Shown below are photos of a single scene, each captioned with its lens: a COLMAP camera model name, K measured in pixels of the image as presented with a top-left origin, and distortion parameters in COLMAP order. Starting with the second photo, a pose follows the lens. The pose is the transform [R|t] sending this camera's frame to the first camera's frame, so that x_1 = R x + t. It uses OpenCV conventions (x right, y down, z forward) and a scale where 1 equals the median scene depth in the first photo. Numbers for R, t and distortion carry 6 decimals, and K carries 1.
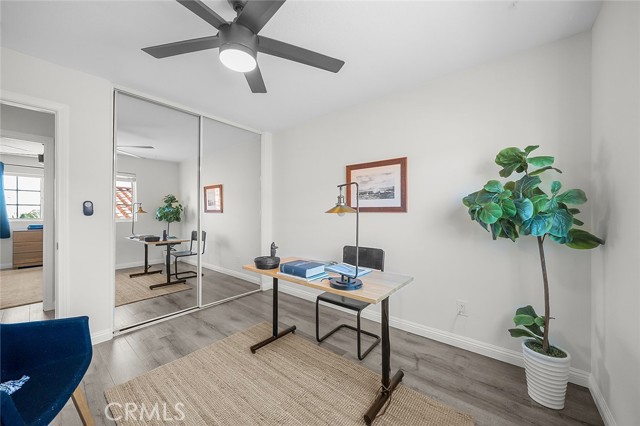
lens RADIAL K [[244.7, 0, 317.4], [0, 244.7, 210.2], [0, 0, 1]] dist [0.000160, 0.000006]
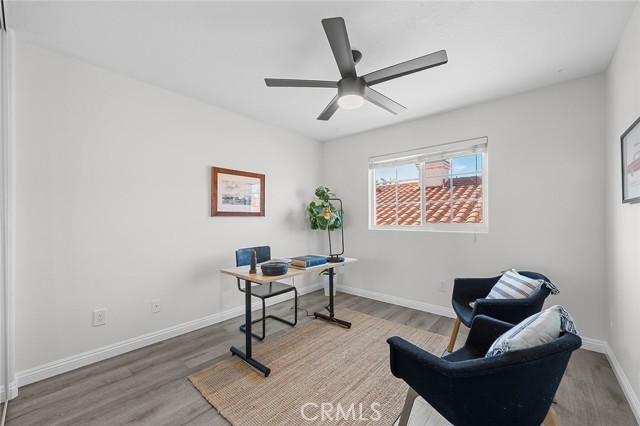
lens RADIAL K [[266.7, 0, 320.0], [0, 266.7, 213.0], [0, 0, 1]] dist [-0.000639, -0.000101]
pose [[-0.013132, 0.019037, 0.999733, -1.003300], [-0.006021, 0.999799, -0.019117, 0.013641], [-0.999896, -0.006271, -0.013014, 0.674505]]
